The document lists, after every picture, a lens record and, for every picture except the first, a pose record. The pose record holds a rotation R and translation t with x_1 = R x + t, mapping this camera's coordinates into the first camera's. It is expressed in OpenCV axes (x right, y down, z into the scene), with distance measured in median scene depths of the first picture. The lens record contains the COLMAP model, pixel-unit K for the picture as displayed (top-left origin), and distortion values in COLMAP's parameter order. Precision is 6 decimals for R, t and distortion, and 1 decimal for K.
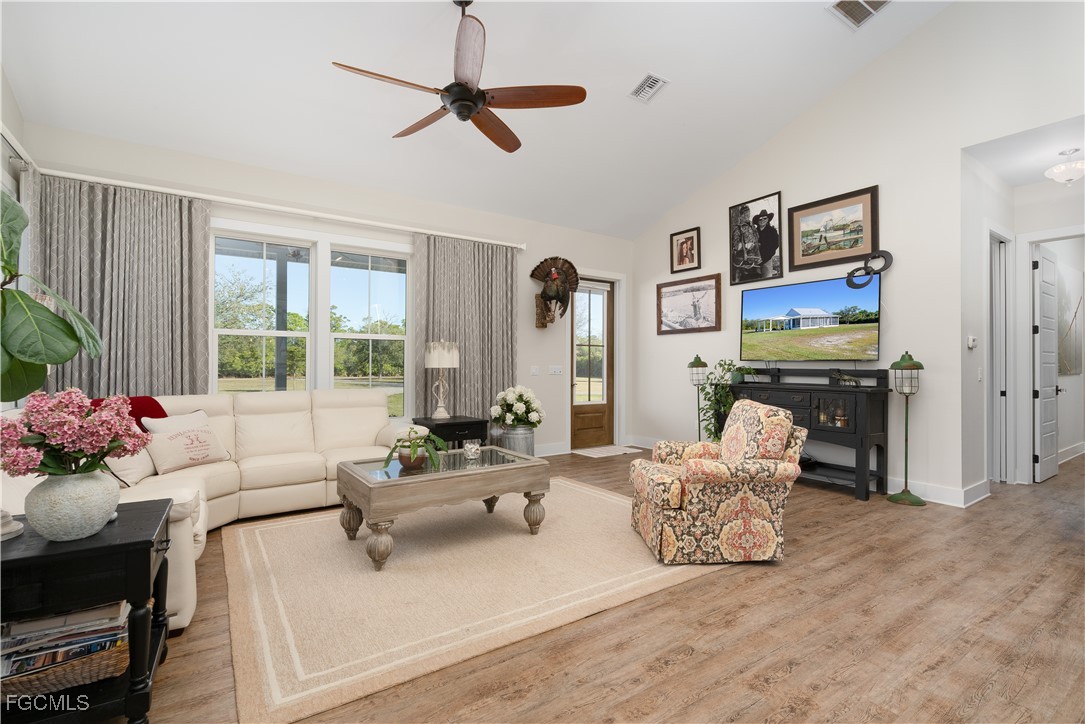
lens RADIAL K [[506.2, 0, 534.4], [0, 506.2, 360.2], [0, 0, 1]] dist [-0.001852, -0.000157]
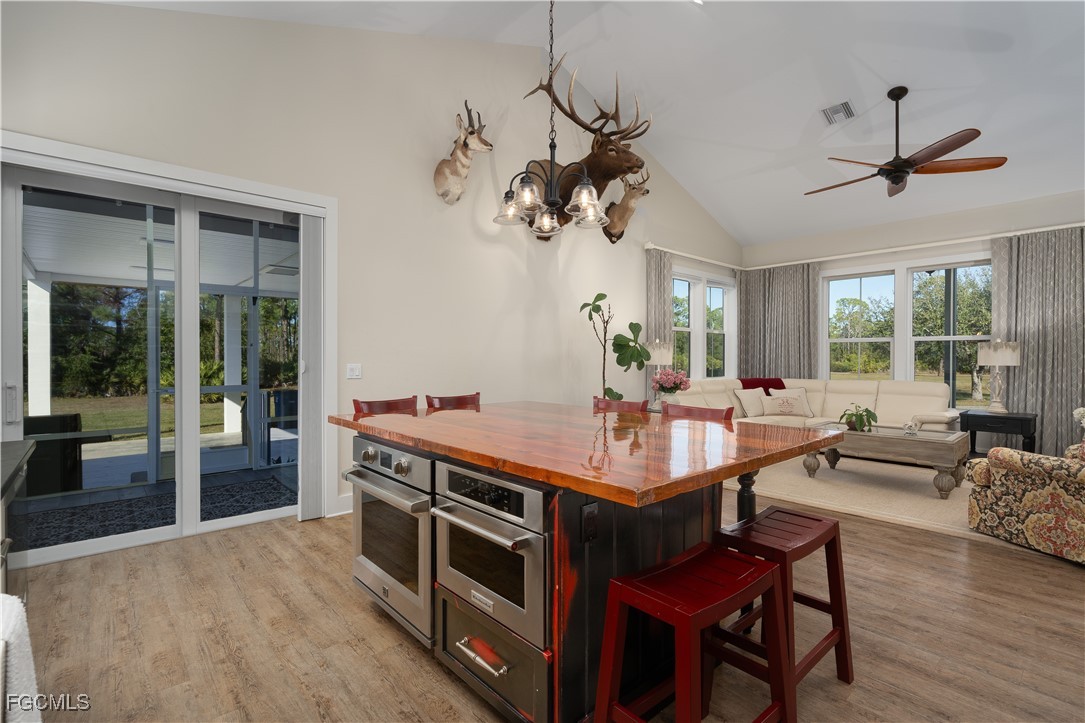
lens RADIAL K [[506.2, 0, 534.9], [0, 506.2, 359.1], [0, 0, 1]] dist [-0.001852, -0.000157]
pose [[0.123086, 0.002246, -0.992393, 0.869095], [0.004948, 0.999984, 0.002877, -0.007973], [0.992384, -0.005264, 0.123073, -0.120177]]
